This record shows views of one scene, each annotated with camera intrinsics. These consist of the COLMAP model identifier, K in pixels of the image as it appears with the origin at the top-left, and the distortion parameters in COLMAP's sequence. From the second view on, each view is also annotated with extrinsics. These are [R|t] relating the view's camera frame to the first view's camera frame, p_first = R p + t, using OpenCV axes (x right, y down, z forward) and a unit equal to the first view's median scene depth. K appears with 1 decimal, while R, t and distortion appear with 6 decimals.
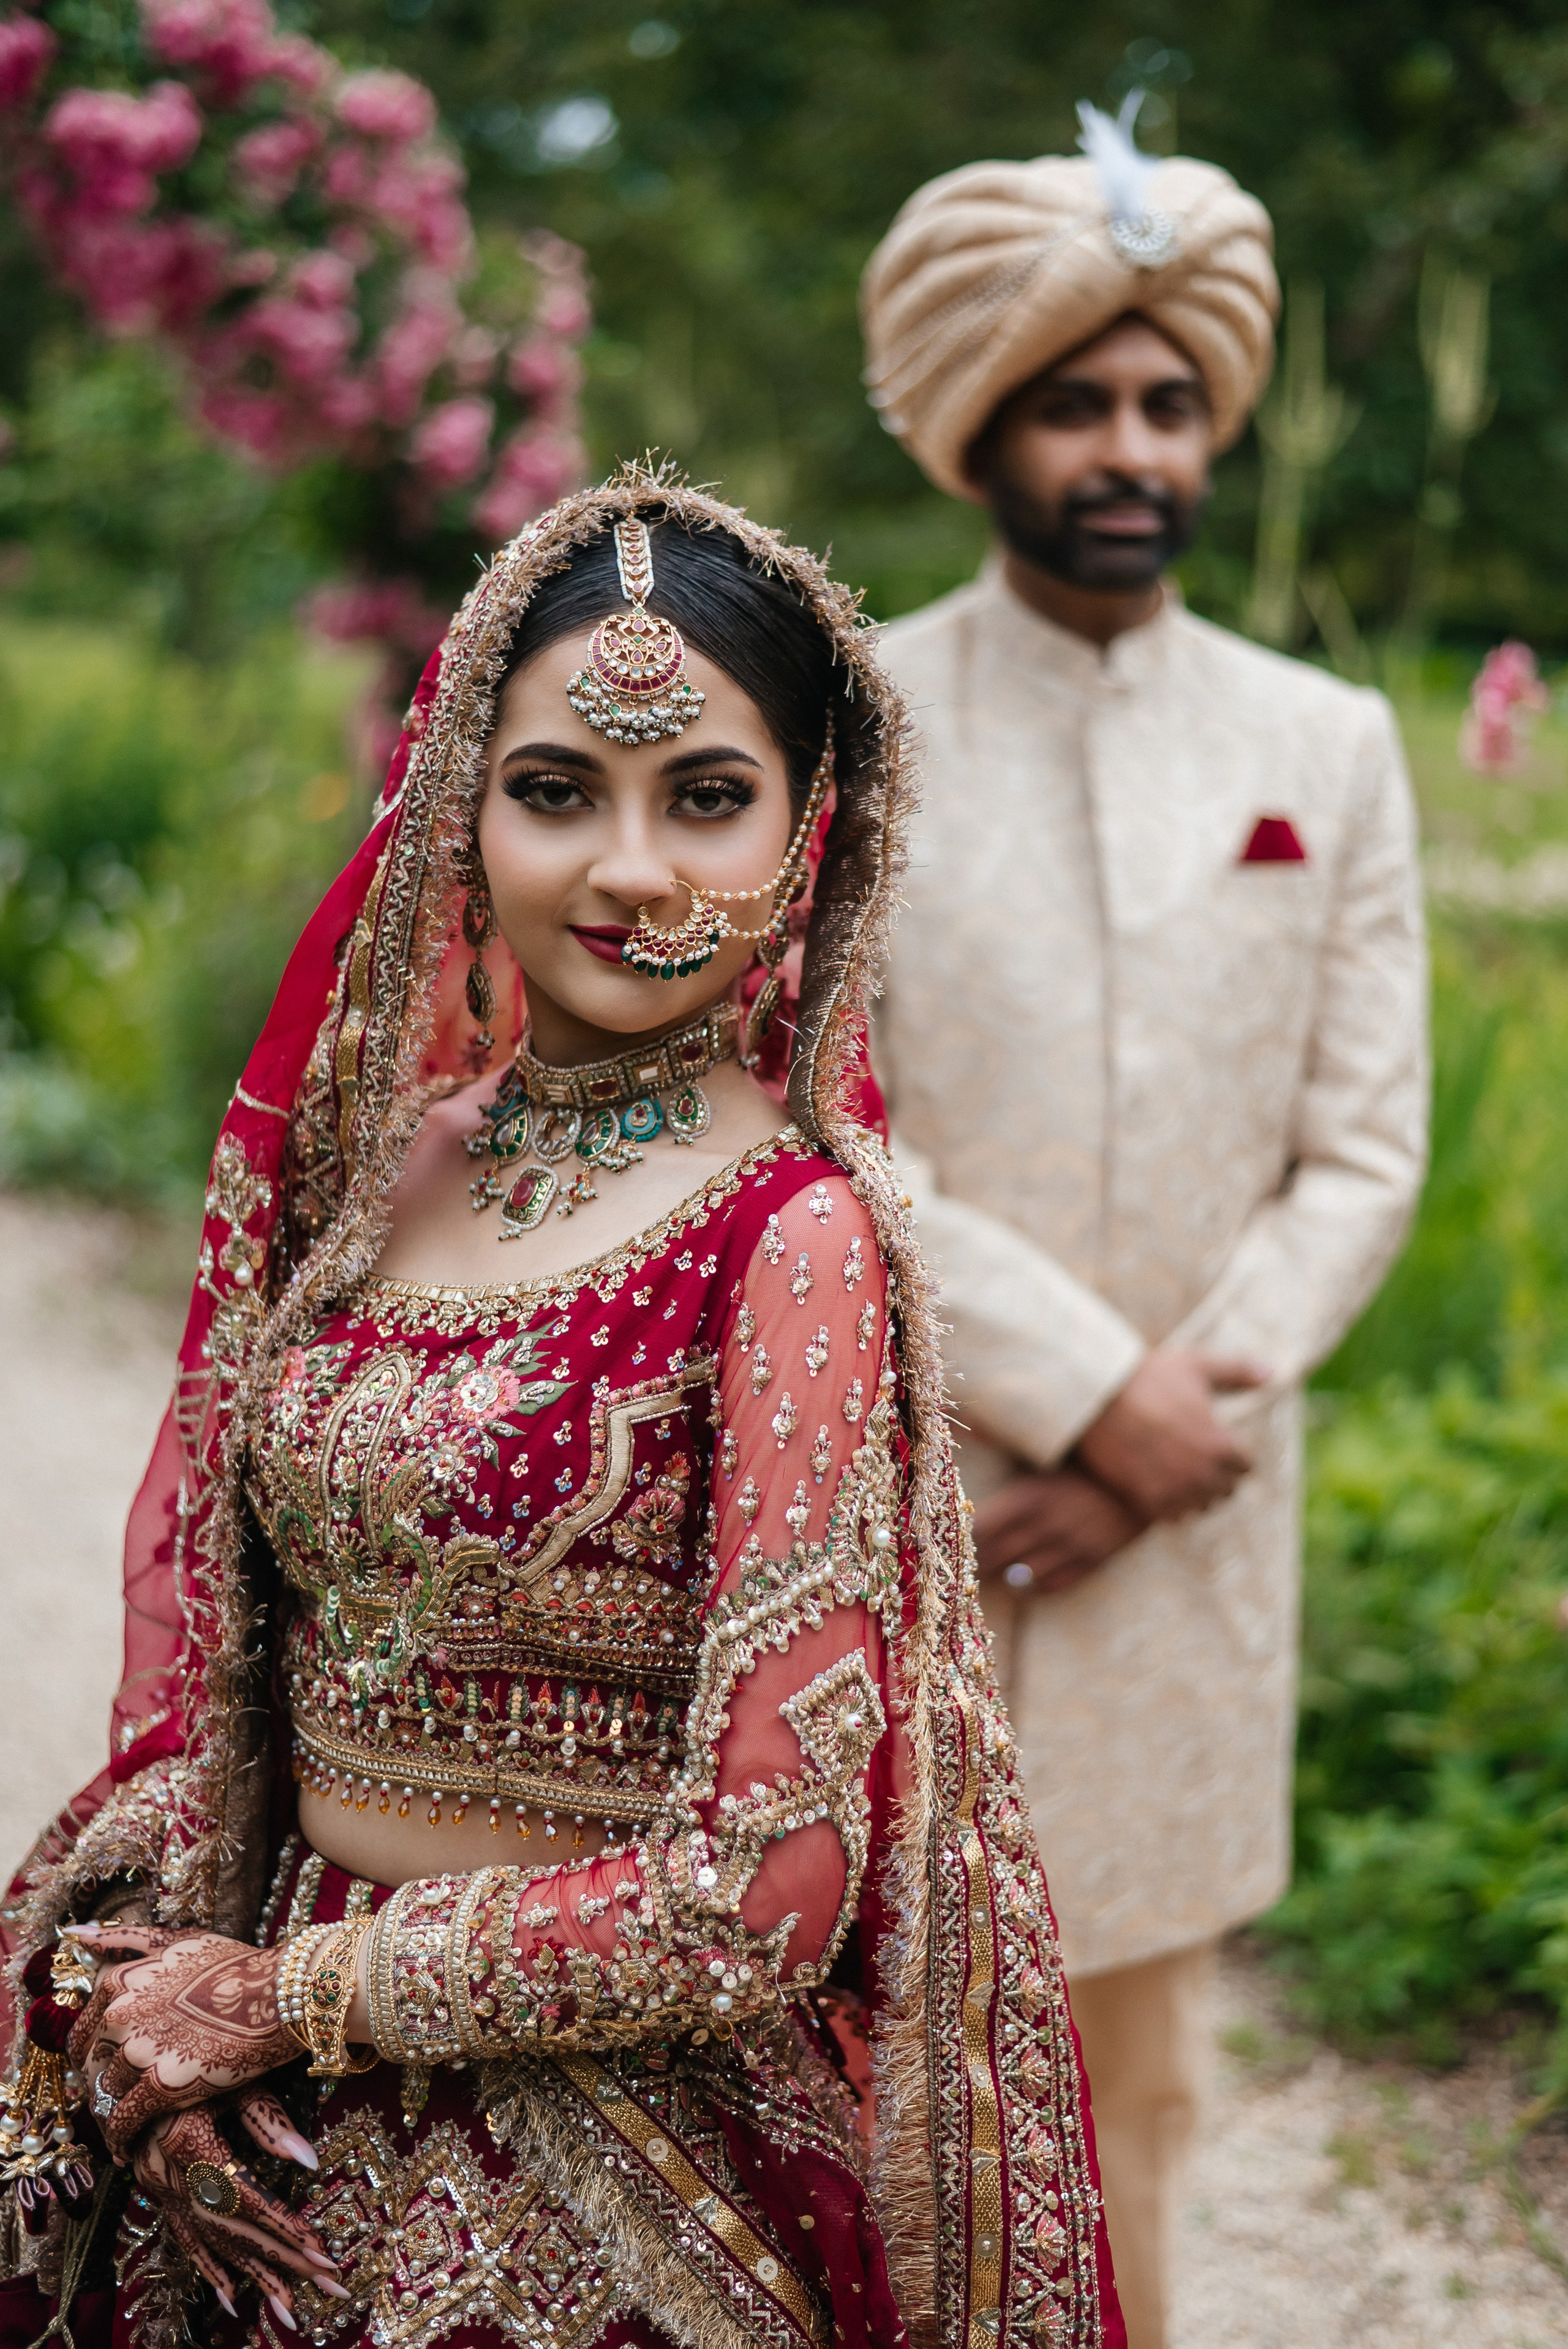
lens RADIAL K [[3673.2, 0, 784.0], [0, 3673.2, 1174.5], [0, 0, 1]] dist [-0.037396, -0.030997]
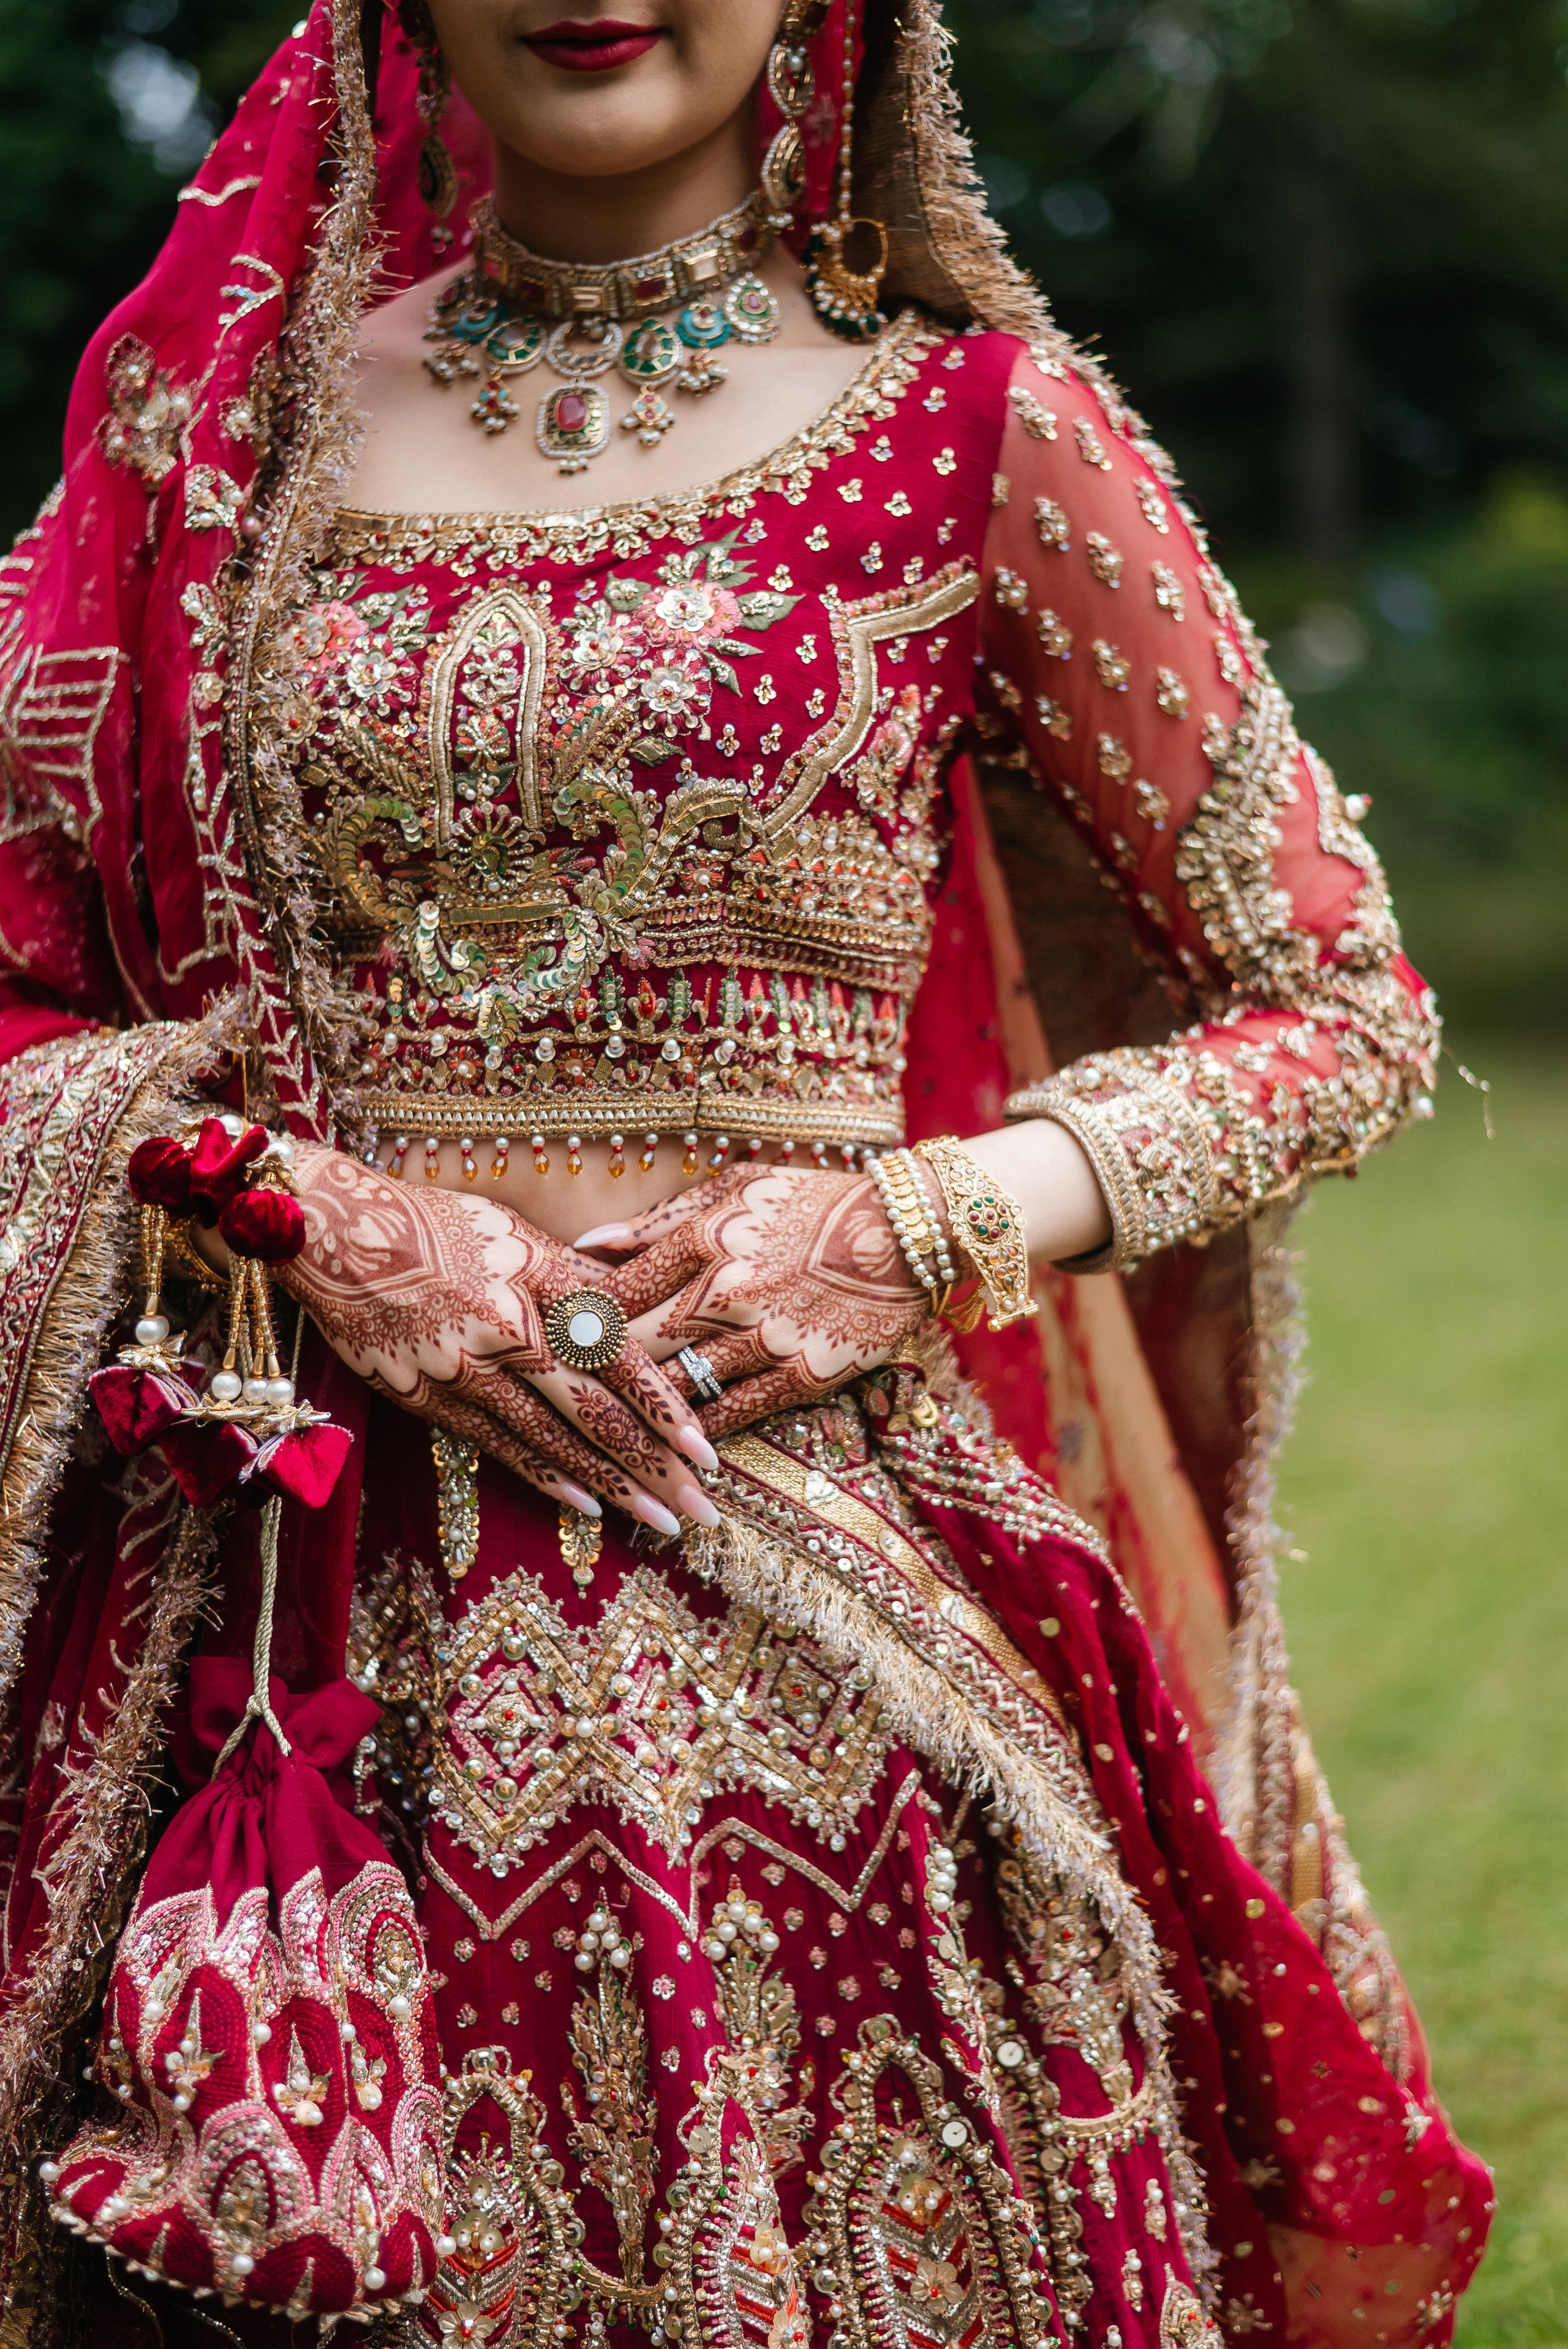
lens RADIAL K [[3673.2, 0, 784.0], [0, 3673.2, 1174.5], [0, 0, 1]] dist [-0.037396, -0.030997]
pose [[0.800509, -0.074456, 0.594678, -0.547123], [0.092473, 0.995715, 0.000188, 0.182697], [-0.592144, 0.054841, 0.803964, 0.346315]]
